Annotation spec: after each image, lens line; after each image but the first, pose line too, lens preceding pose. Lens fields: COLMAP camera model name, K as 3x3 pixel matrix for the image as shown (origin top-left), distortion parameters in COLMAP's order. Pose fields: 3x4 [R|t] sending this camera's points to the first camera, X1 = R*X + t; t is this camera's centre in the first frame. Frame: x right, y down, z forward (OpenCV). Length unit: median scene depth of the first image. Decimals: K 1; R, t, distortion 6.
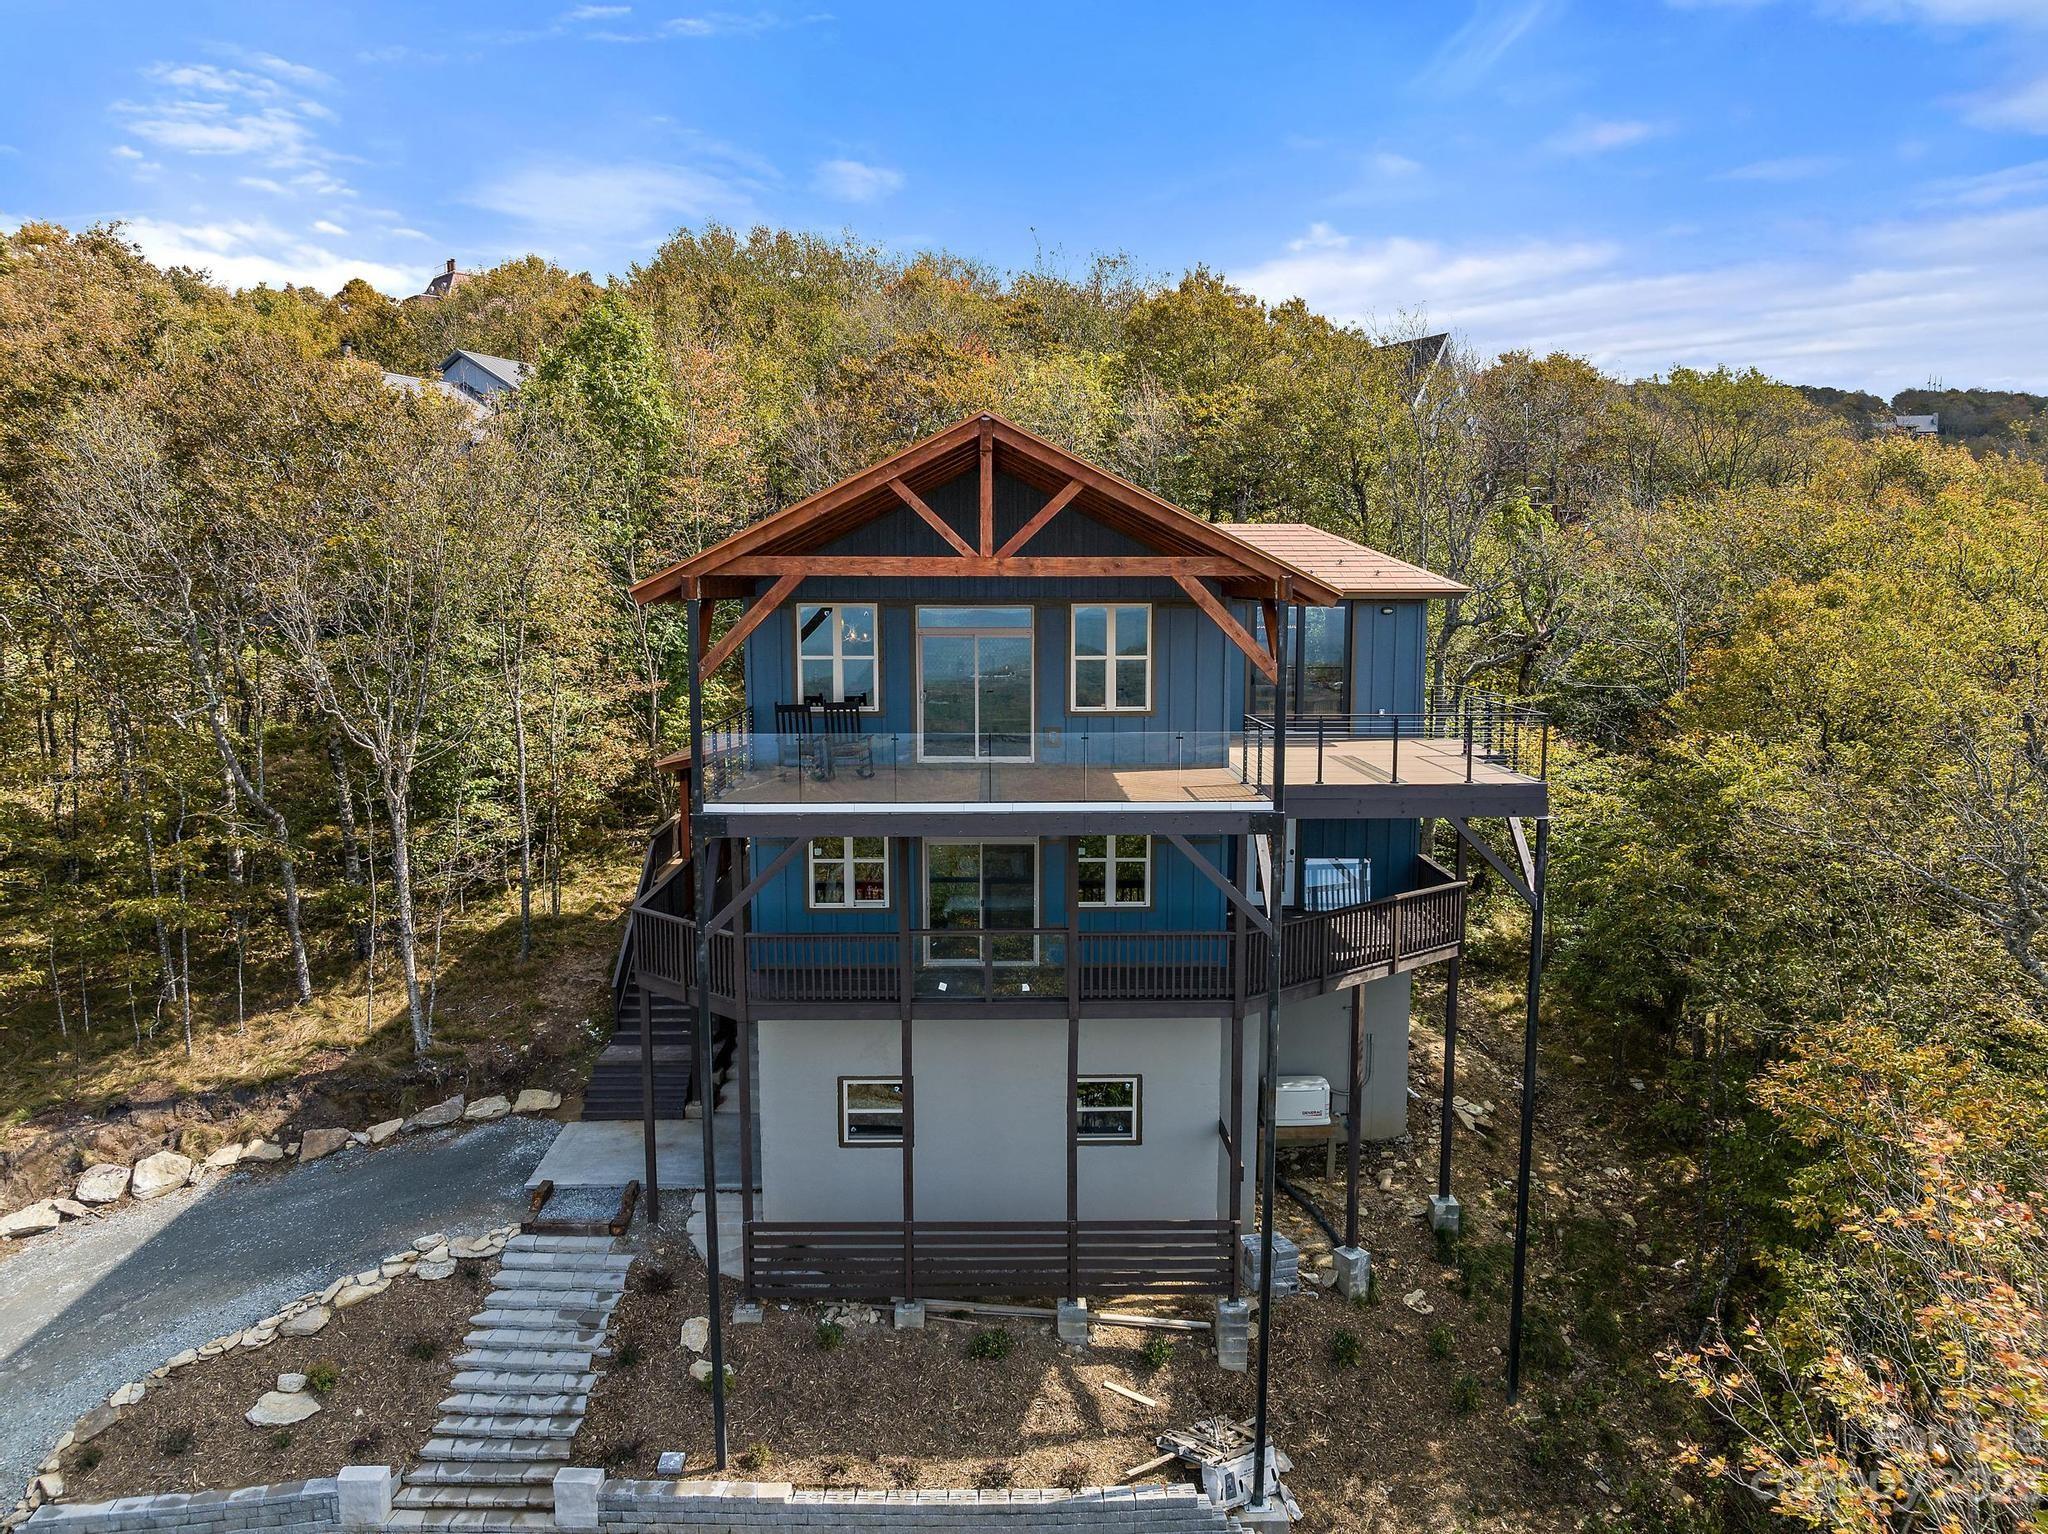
lens RADIAL K [[1442.0, 0, 1024.0], [0, 1442.0, 767.0], [0, 0, 1]] dist [-0.090436, 0.056094]
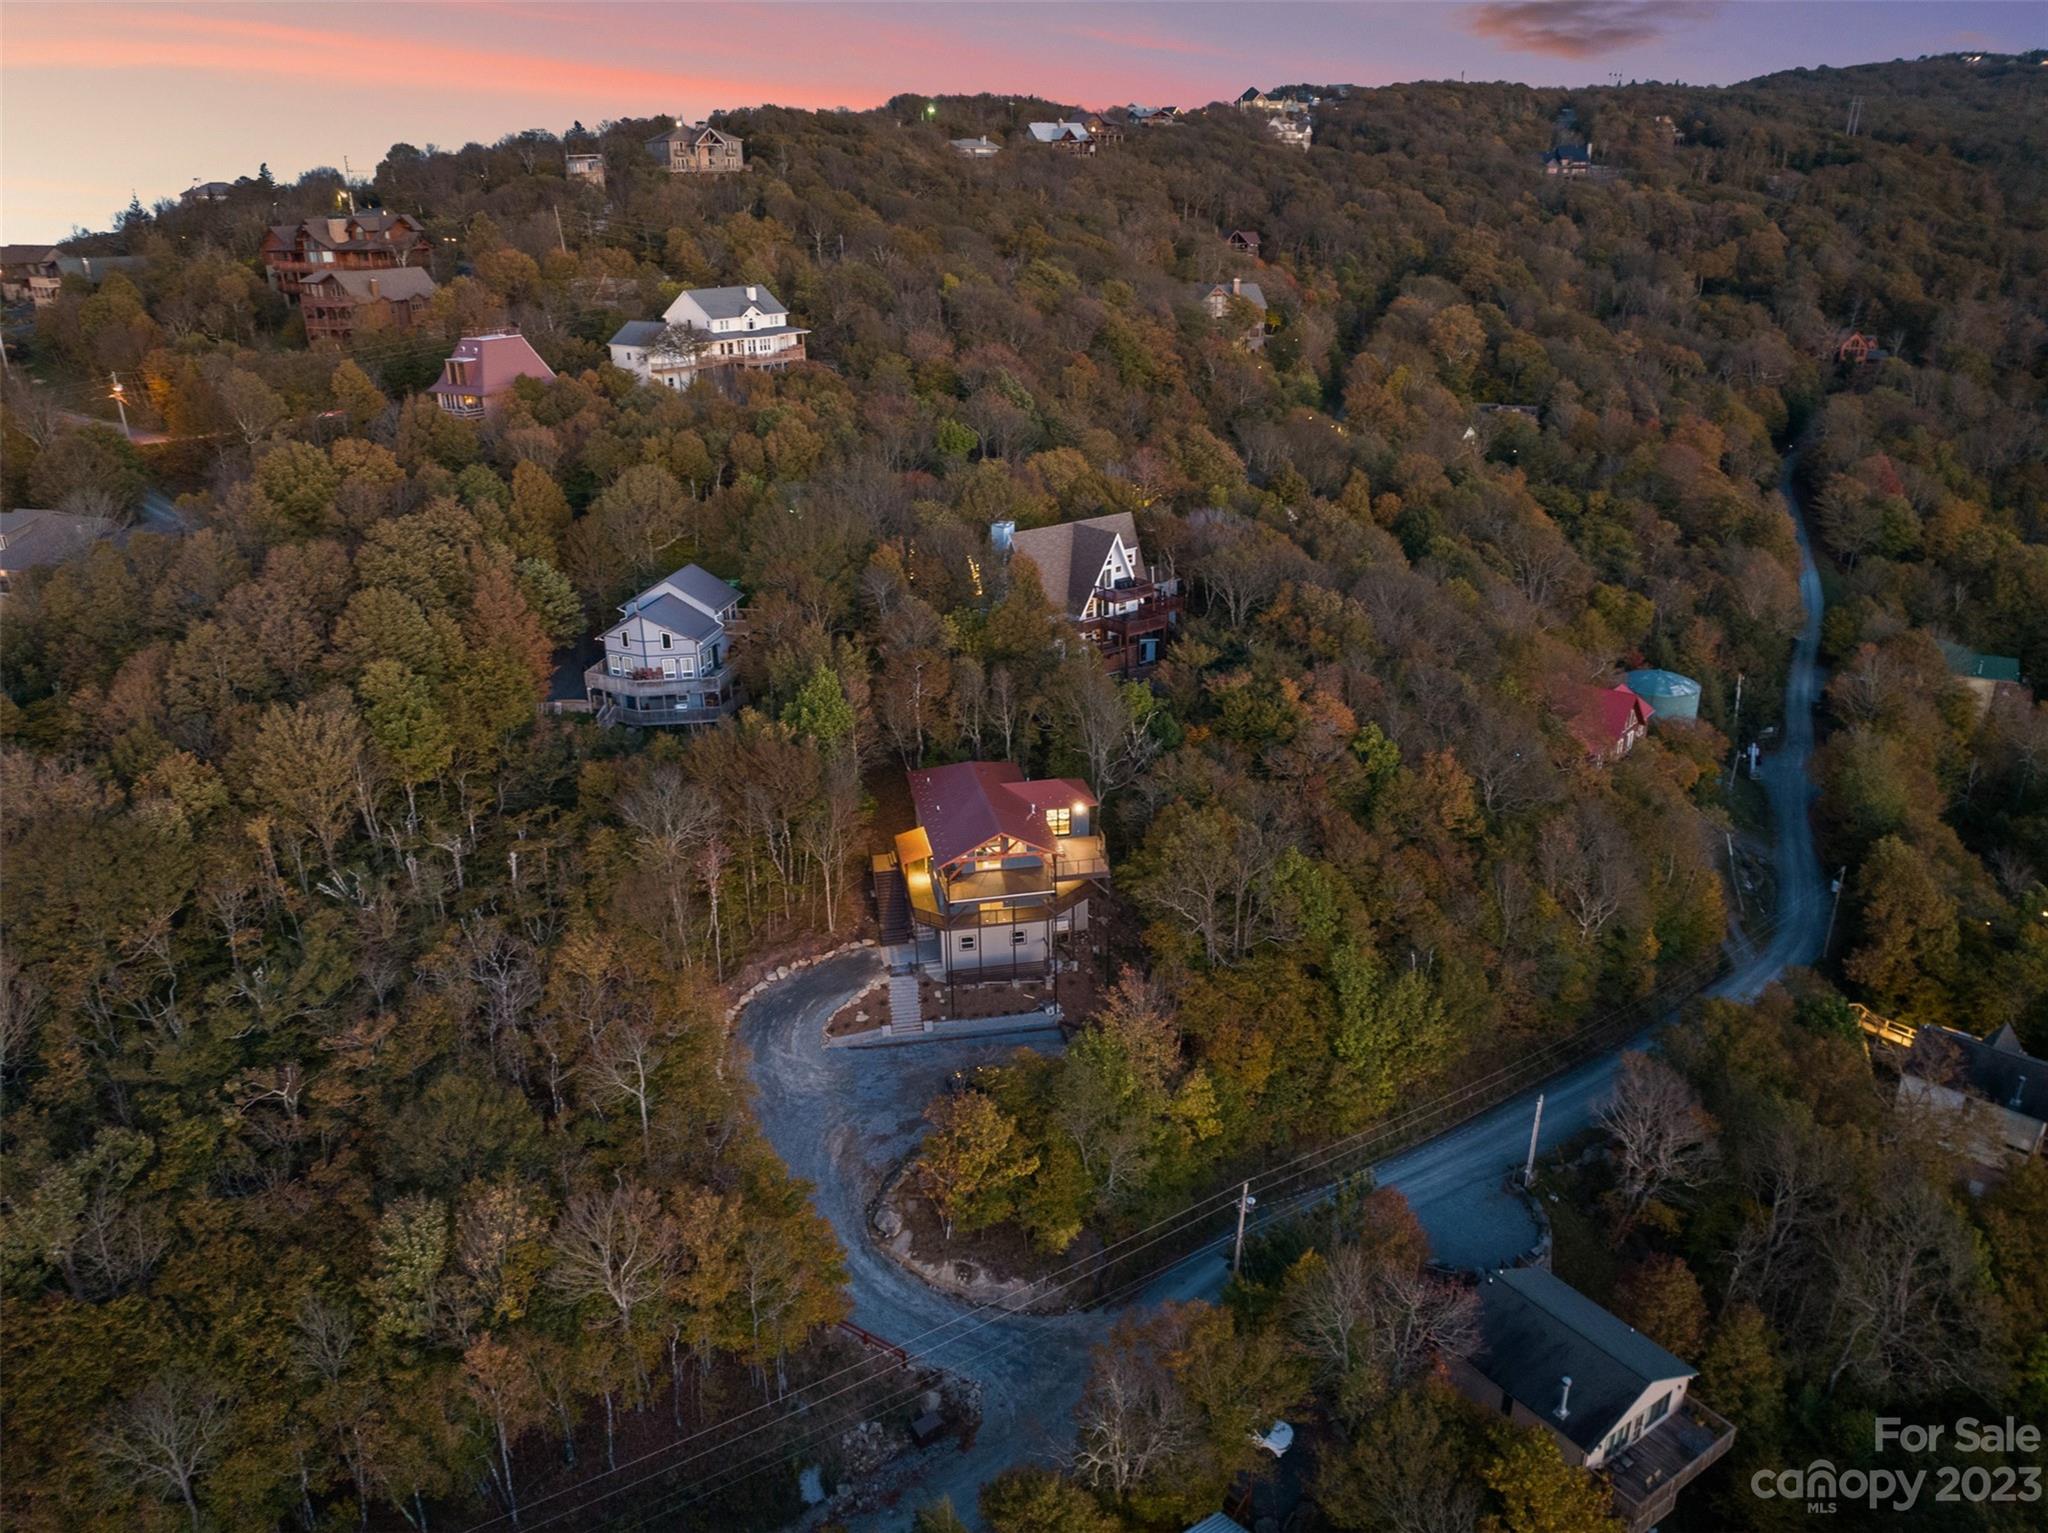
lens RADIAL K [[1439.6, 0, 1024.0], [0, 1439.6, 766.5], [0, 0, 1]] dist [-0.056141, 0.018637]
pose [[0.984588, -0.077601, 0.156729, -0.626220], [0.036313, 0.967348, 0.250839, -1.492536], [-0.171077, -0.241282, 0.955257, -3.369026]]
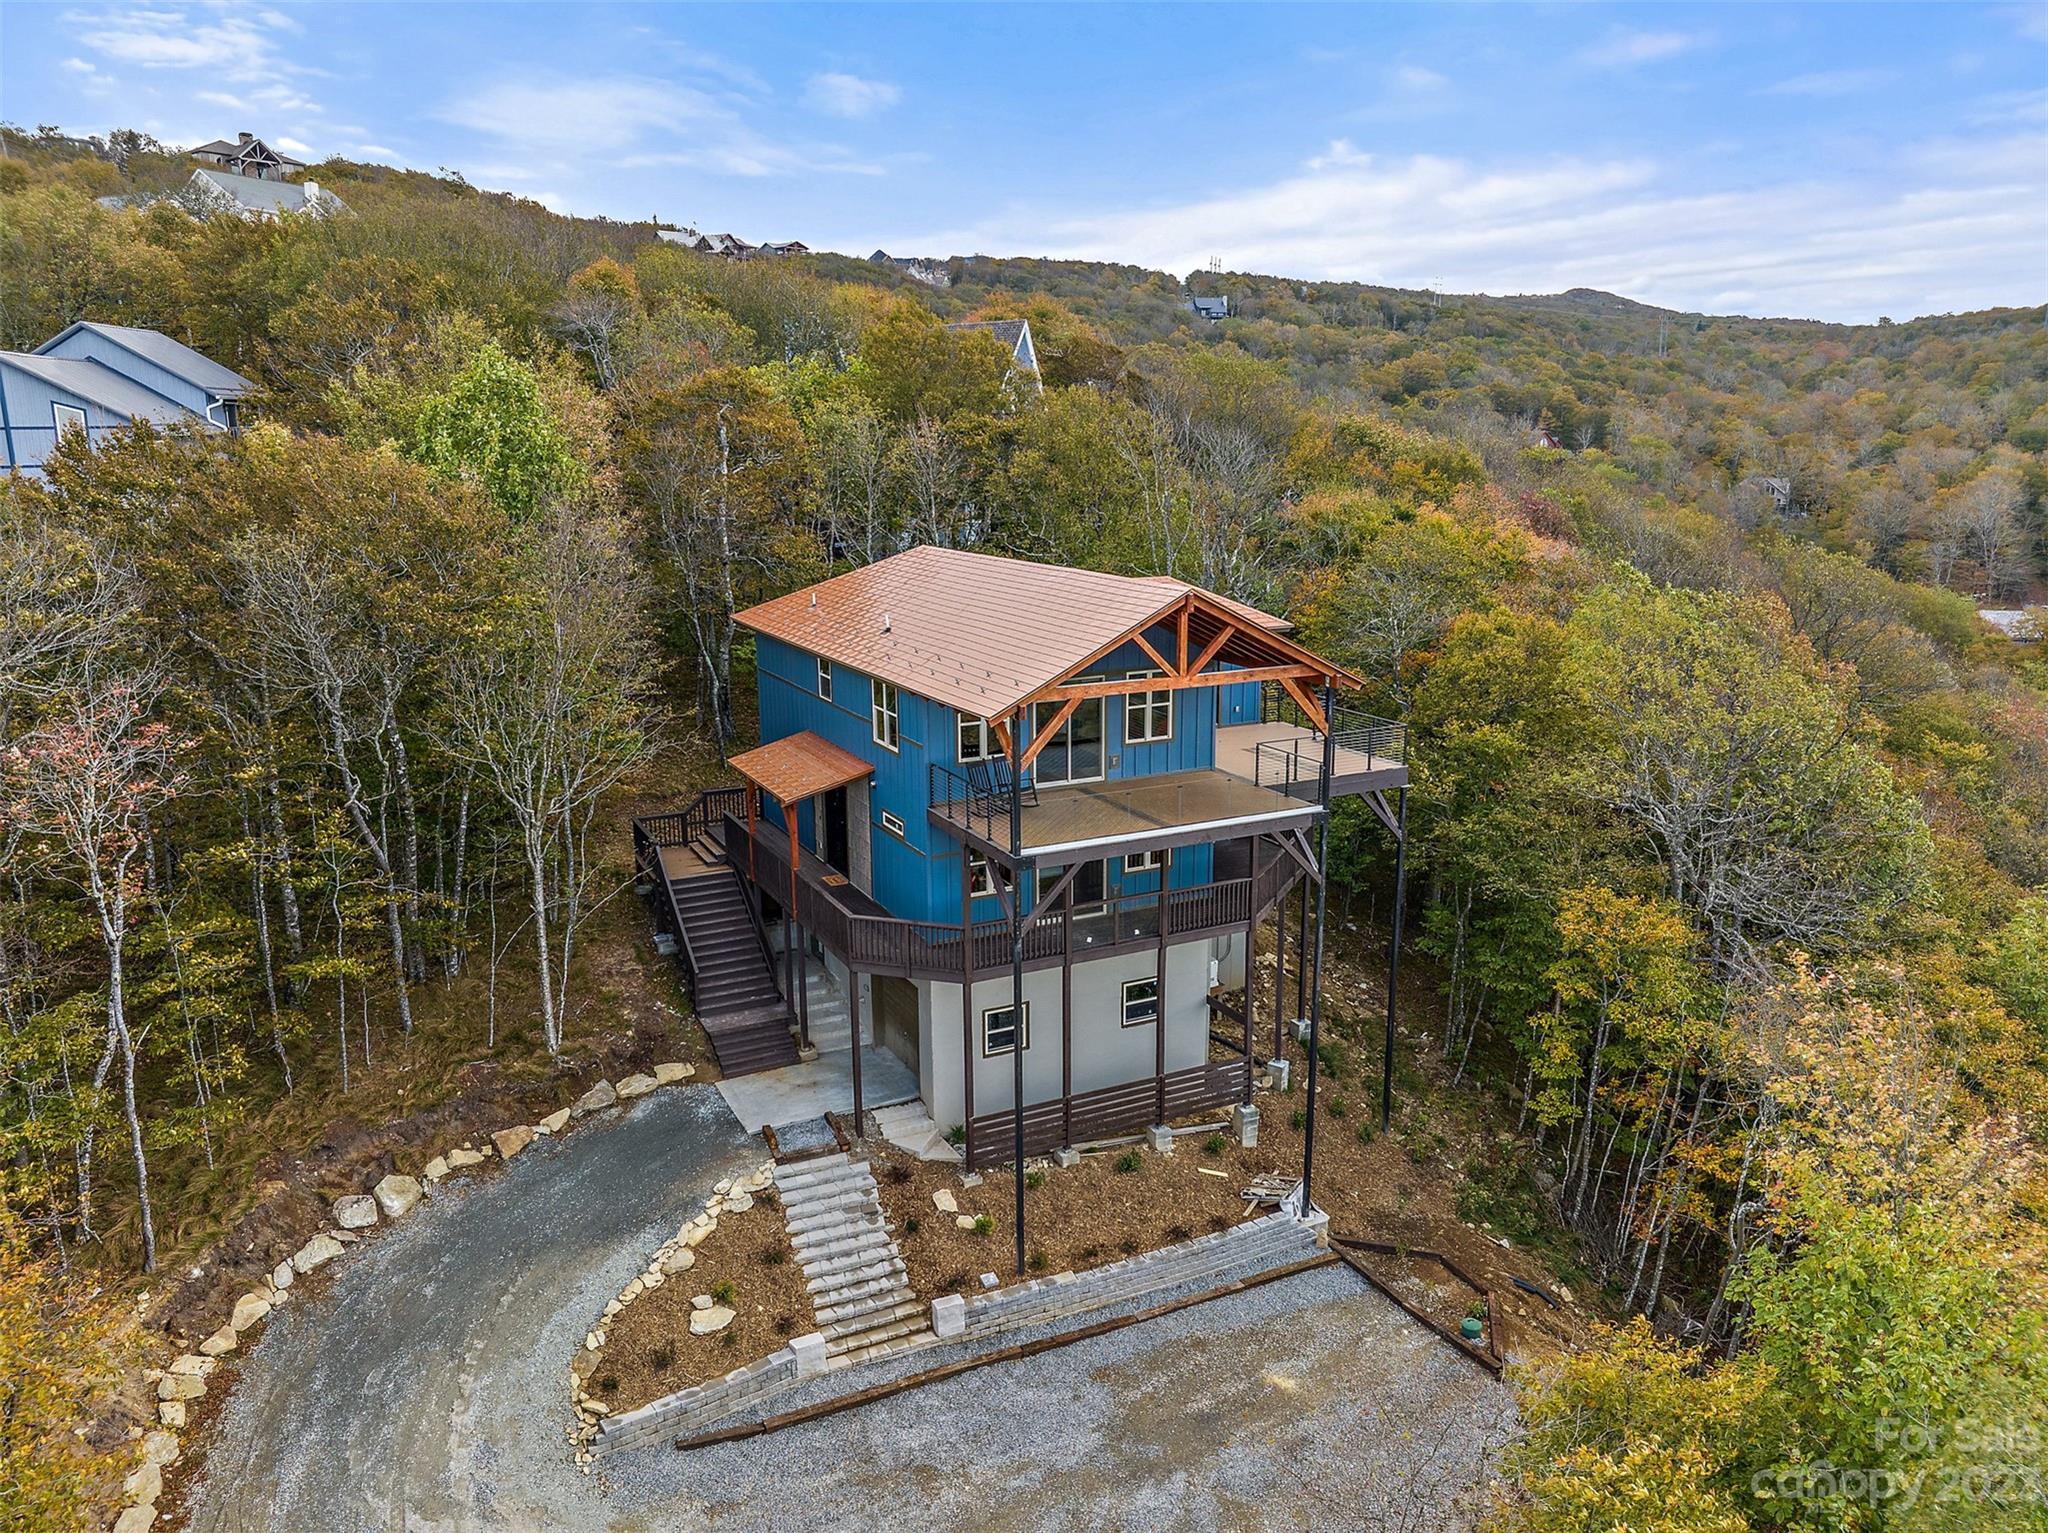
lens RADIAL K [[1439.6, 0, 1024.0], [0, 1439.6, 766.5], [0, 0, 1]] dist [-0.056141, 0.018637]
pose [[0.904283, -0.100258, 0.414995, -0.701250], [0.060255, 0.992277, 0.108425, -0.187400], [-0.422660, -0.073042, 0.903340, -0.309890]]
